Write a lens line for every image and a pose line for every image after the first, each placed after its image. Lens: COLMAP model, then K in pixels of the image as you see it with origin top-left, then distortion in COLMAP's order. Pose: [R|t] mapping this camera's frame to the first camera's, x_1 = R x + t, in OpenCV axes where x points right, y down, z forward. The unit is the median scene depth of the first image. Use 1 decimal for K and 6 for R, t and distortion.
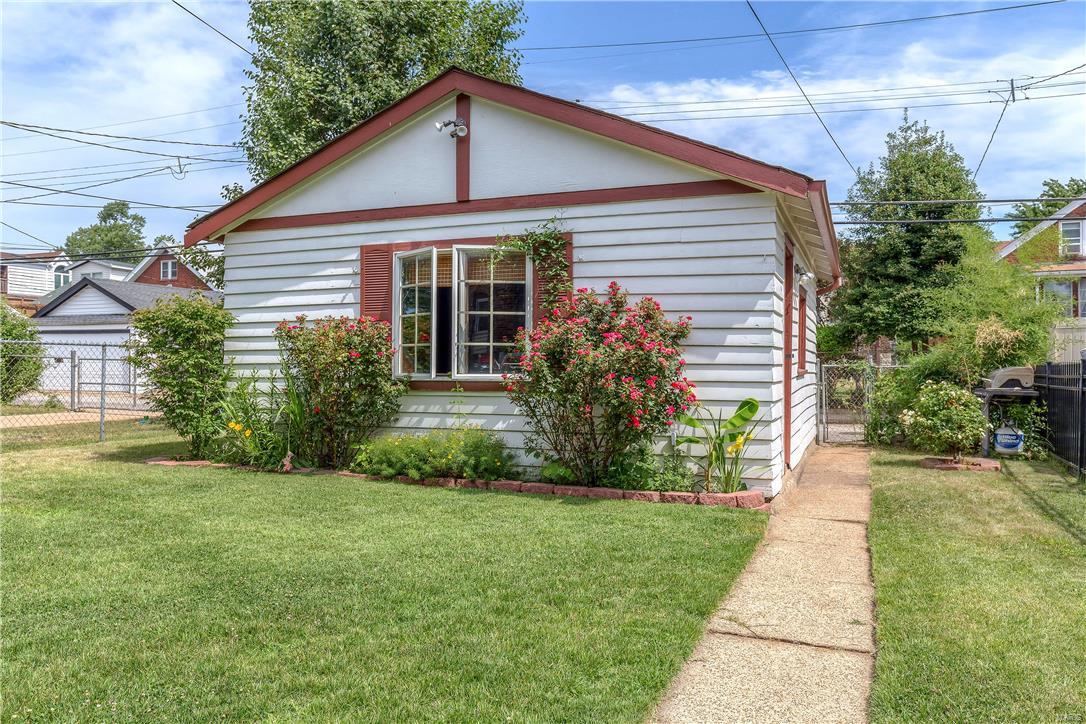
lens RADIAL K [[820.0, 0, 538.6], [0, 820.0, 369.6], [0, 0, 1]] dist [0.015552, 0.002352]
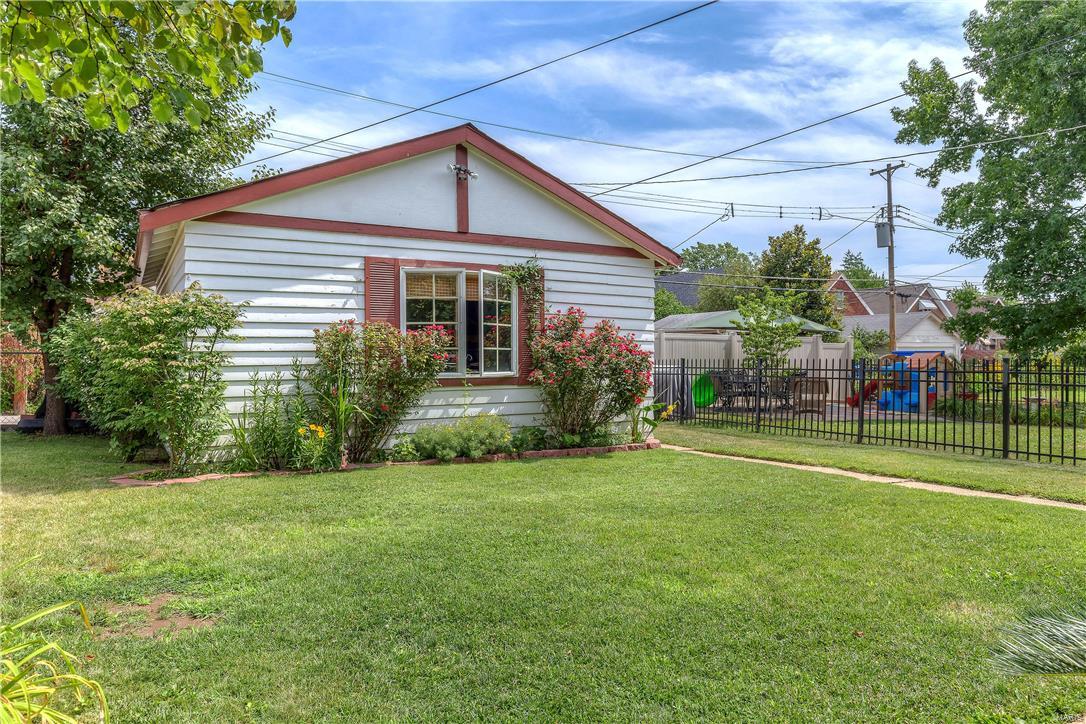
lens RADIAL K [[712.1, 0, 548.2], [0, 712.1, 370.2], [0, 0, 1]] dist [-0.000183, -0.001131]
pose [[0.607260, -0.015242, 0.794357, -0.870101], [0.012031, 0.999878, 0.009988, -0.006975], [-0.794412, 0.003492, 0.607370, 0.248762]]
